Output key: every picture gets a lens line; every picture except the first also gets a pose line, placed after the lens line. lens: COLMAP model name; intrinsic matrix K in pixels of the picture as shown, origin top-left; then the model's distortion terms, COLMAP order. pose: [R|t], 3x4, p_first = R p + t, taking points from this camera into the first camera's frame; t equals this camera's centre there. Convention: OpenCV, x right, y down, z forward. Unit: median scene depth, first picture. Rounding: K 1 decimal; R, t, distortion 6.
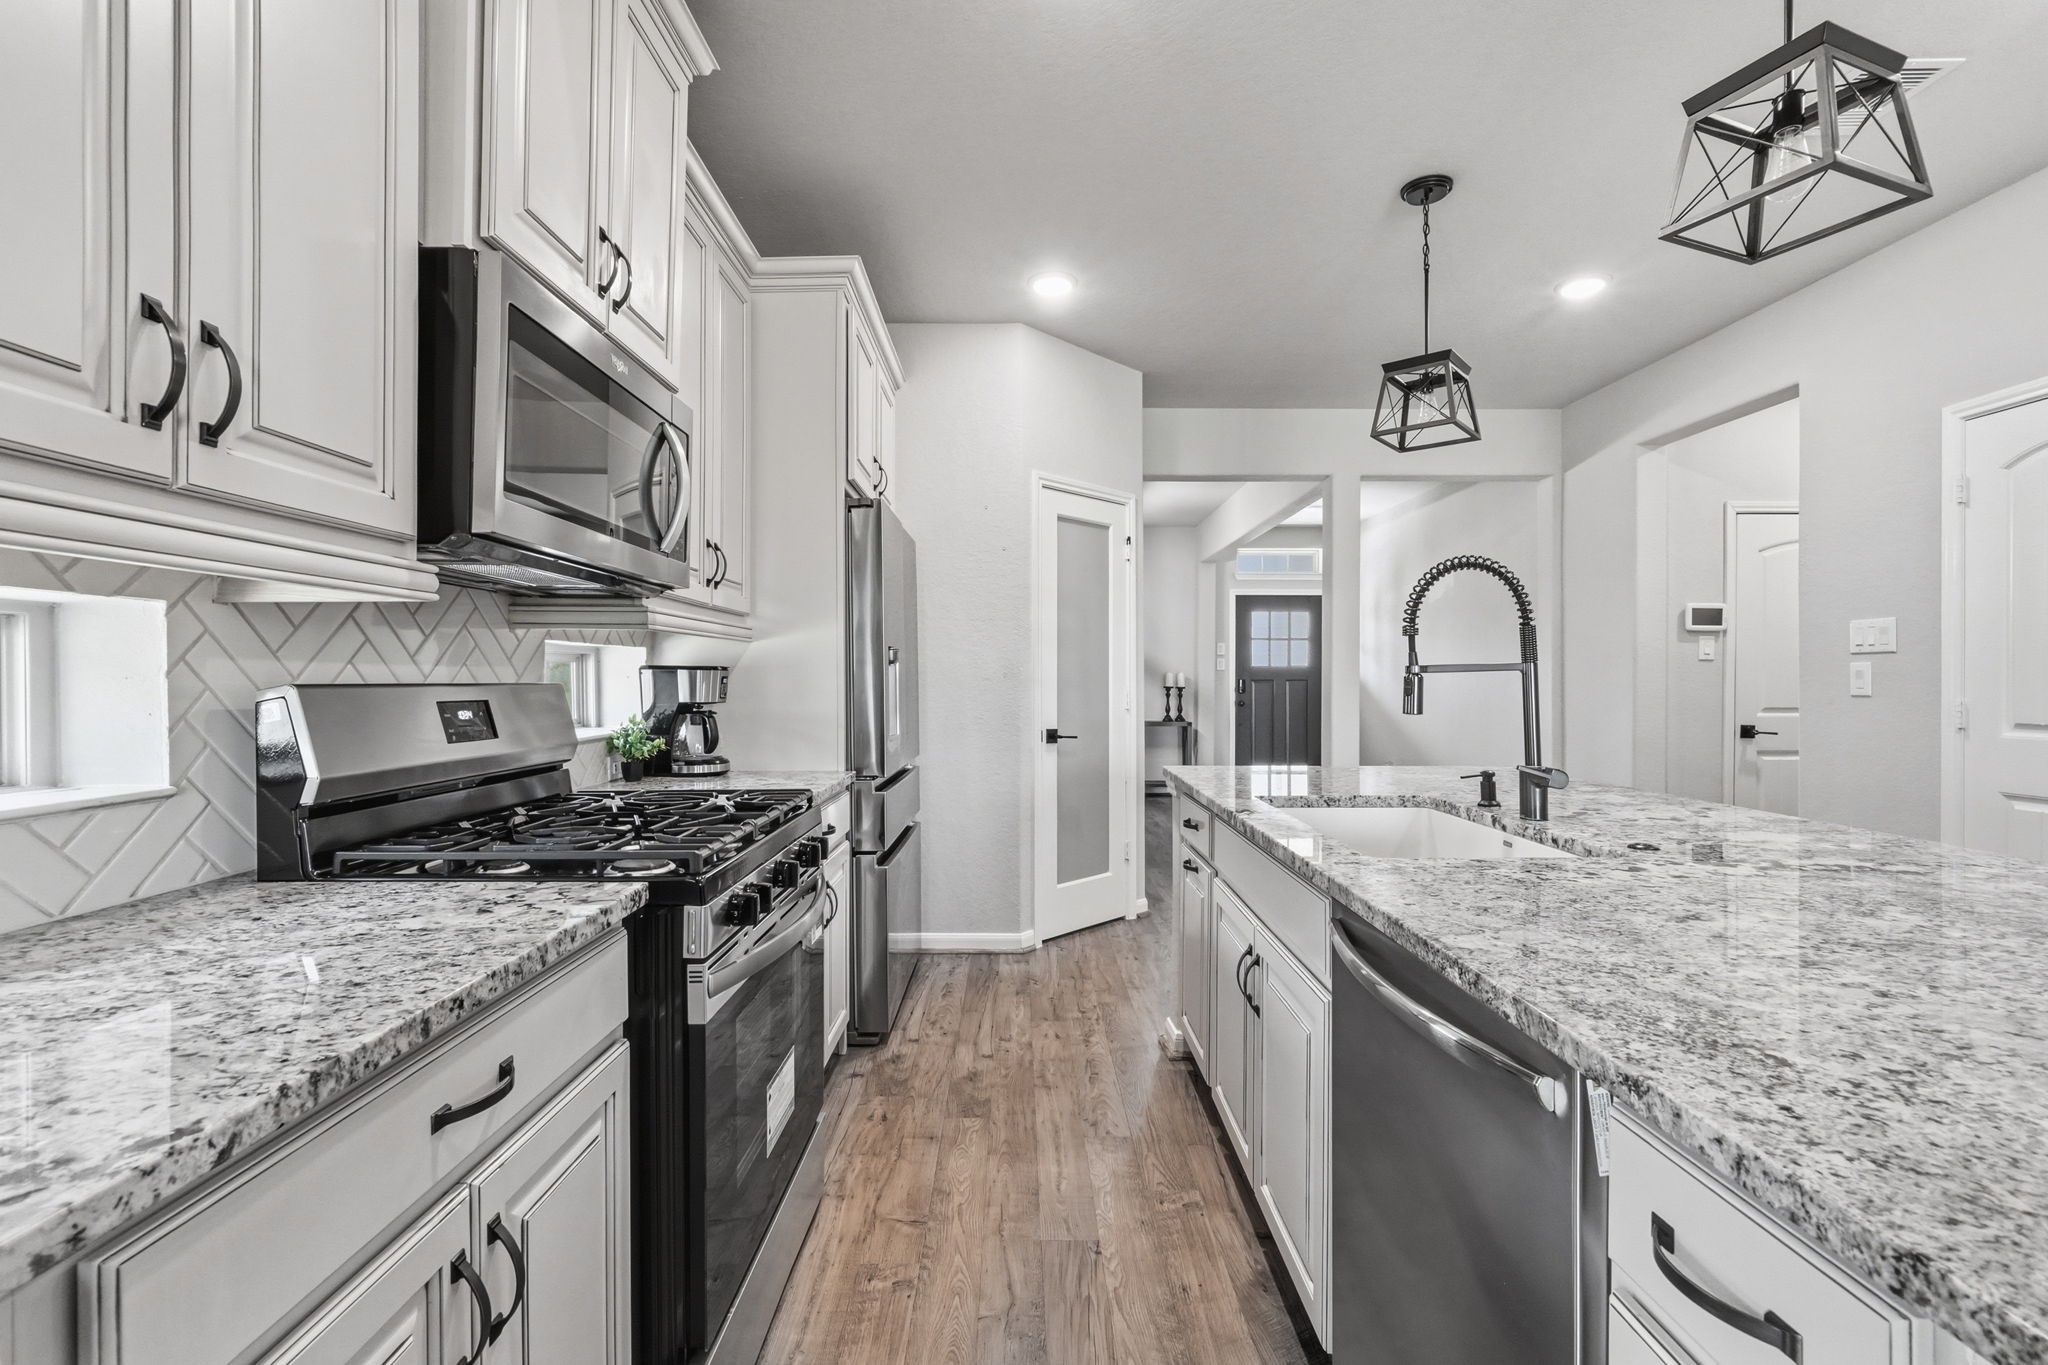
lens RADIAL K [[880.9, 0, 982.1], [0, 880.9, 678.4], [0, 0, 1]] dist [-0.014824, 0.005241]
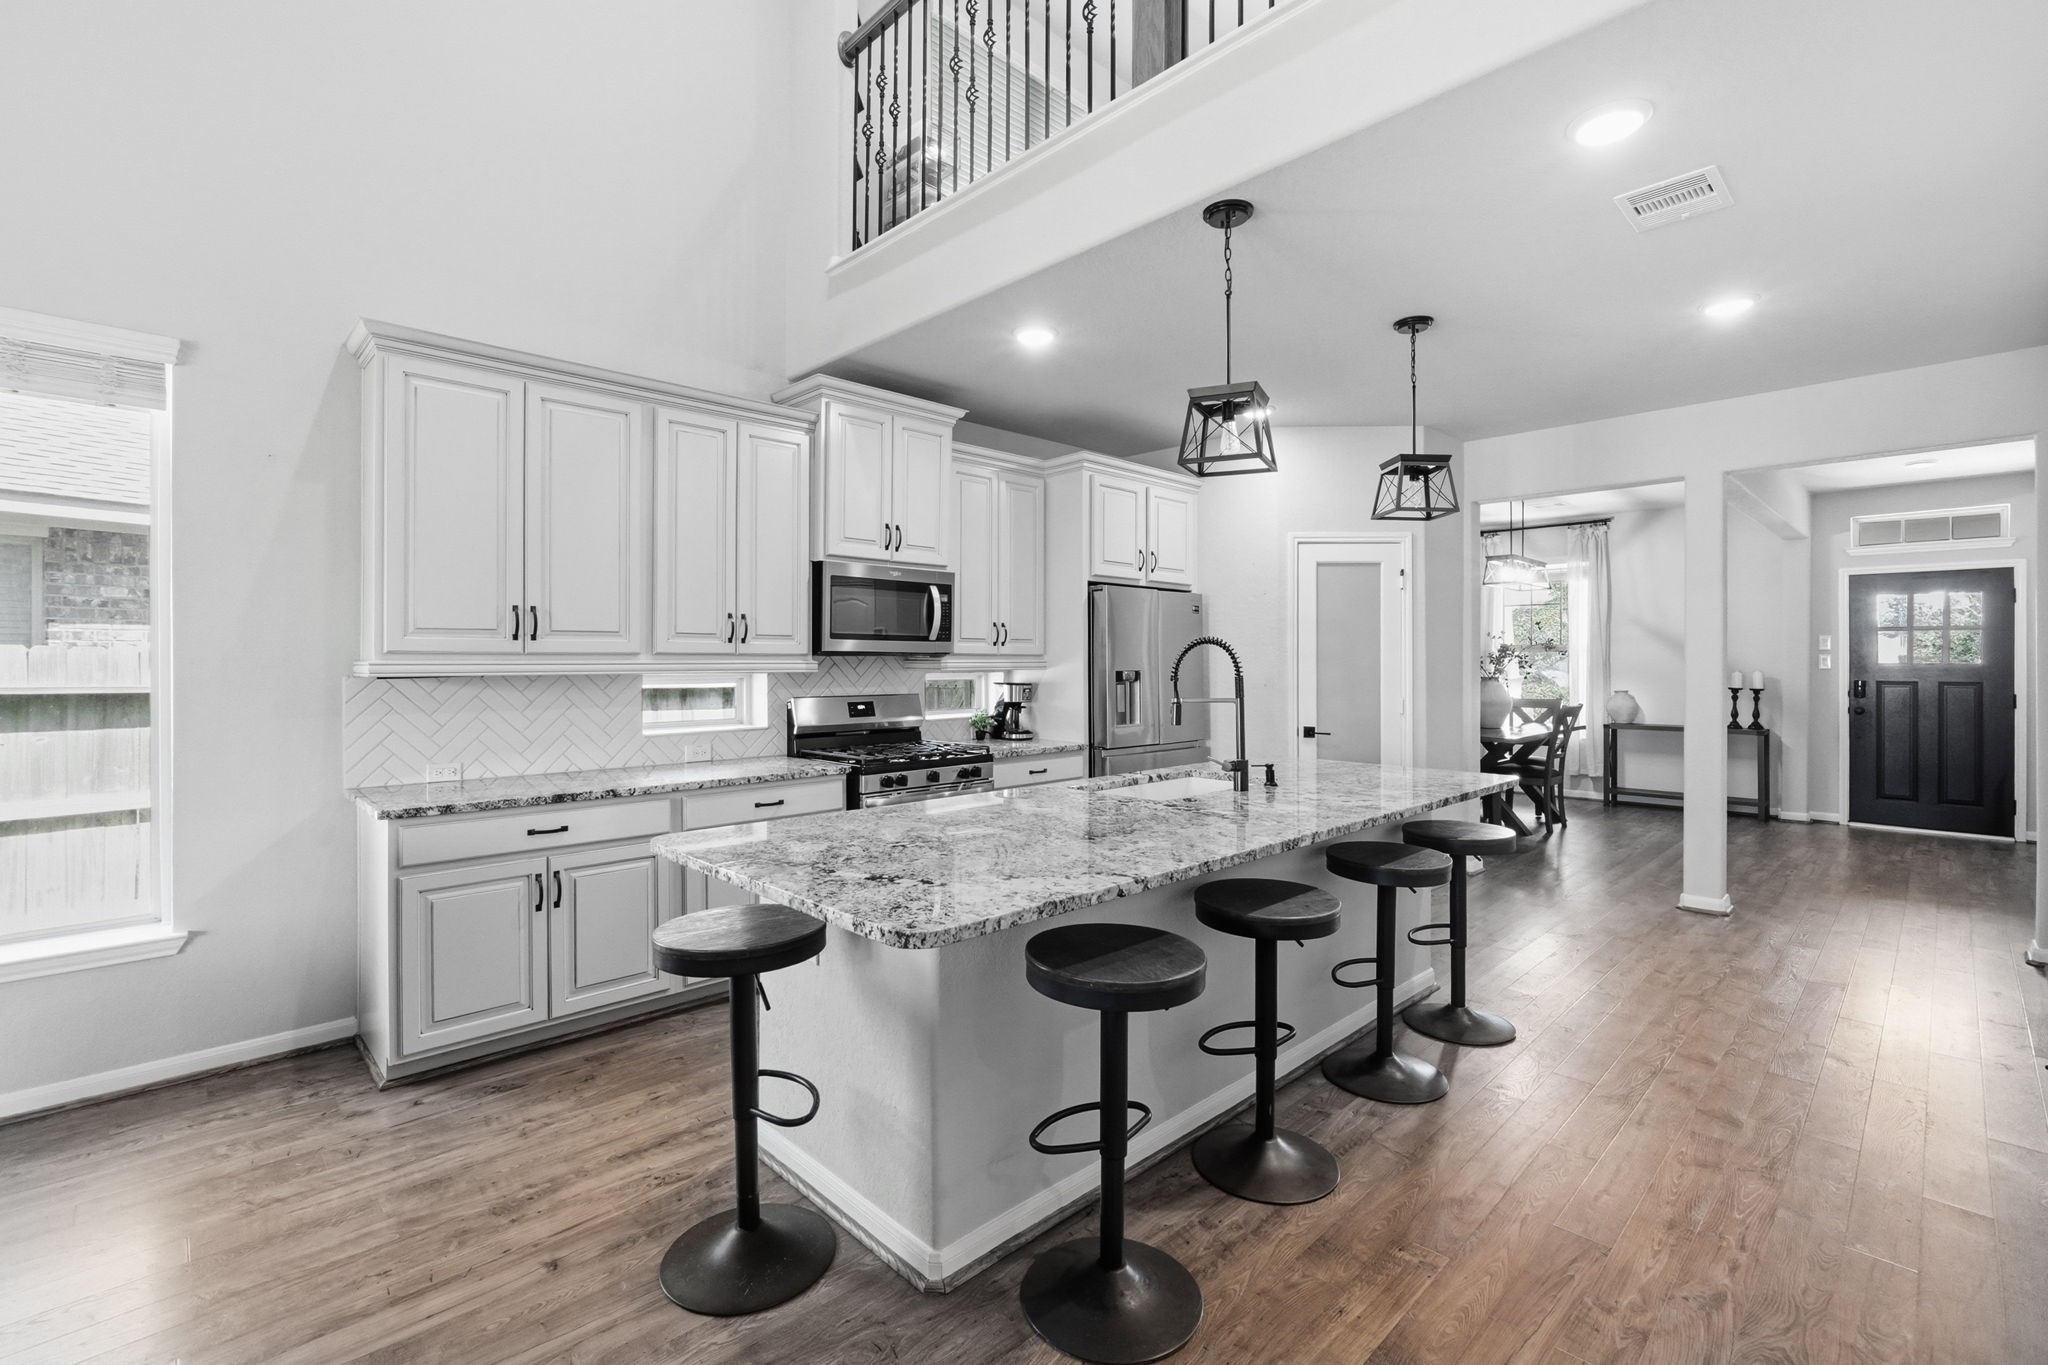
lens RADIAL K [[880.9, 0, 1008.4], [0, 880.9, 666.1], [0, 0, 1]] dist [-0.014824, 0.005241]
pose [[0.687311, 0.001837, -0.726361, 1.075817], [0.003497, 0.999977, 0.005838, -0.062772], [0.726355, -0.006553, 0.687289, -0.338226]]
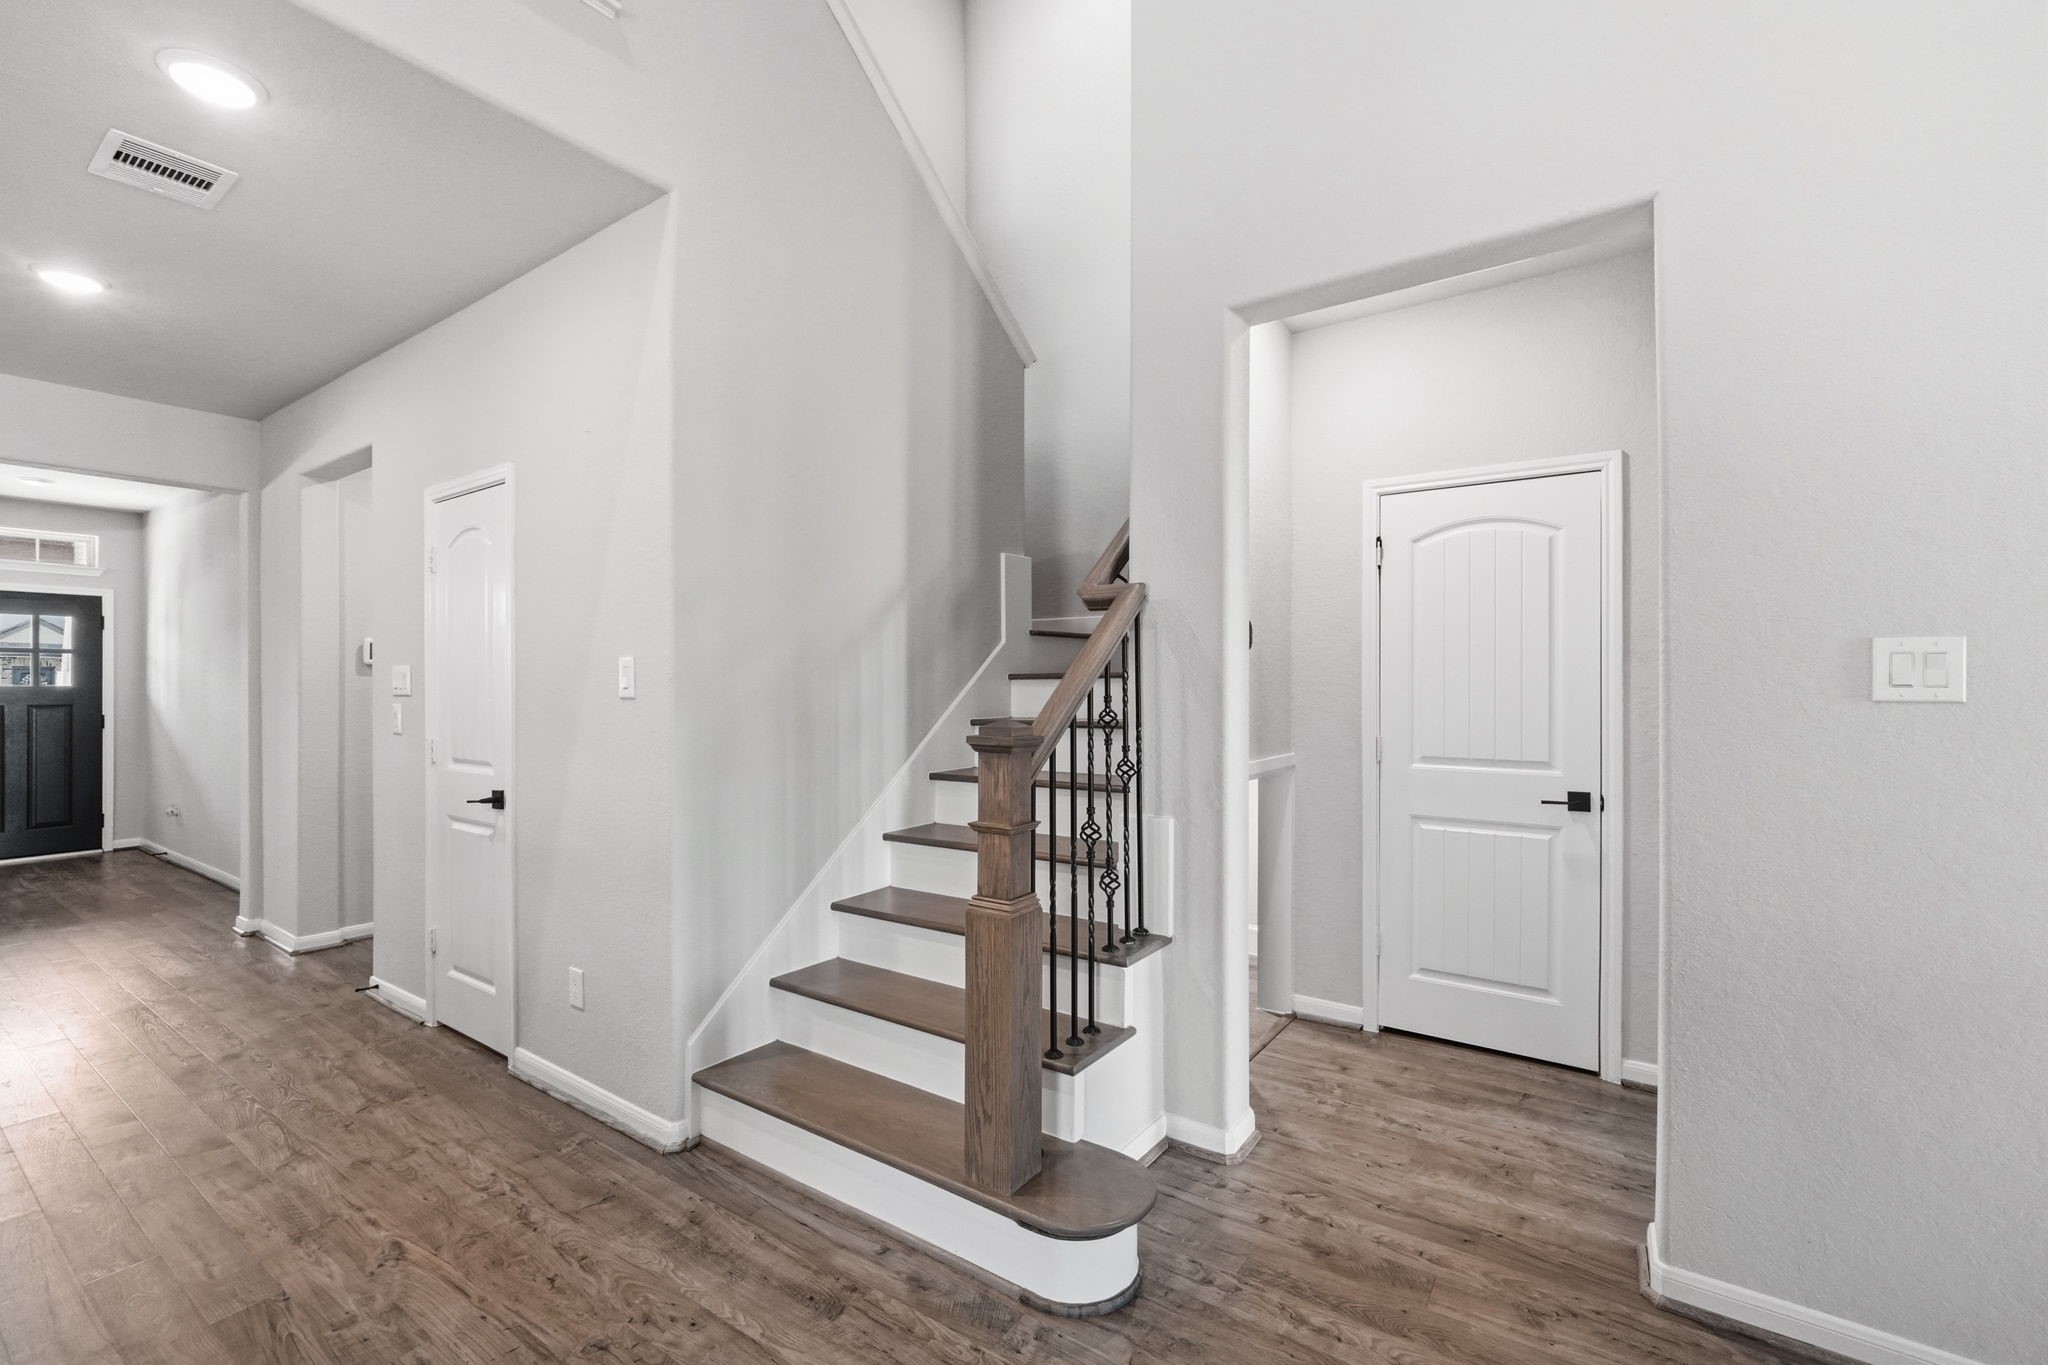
lens RADIAL K [[880.9, 0, 1009.7], [0, 880.9, 684.6], [0, 0, 1]] dist [-0.014824, 0.005241]
pose [[0.561178, 0.001710, 0.827693, 0.628463], [-0.000975, 0.999999, -0.001405, -0.051264], [-0.827695, -0.000019, 0.561179, -0.340088]]
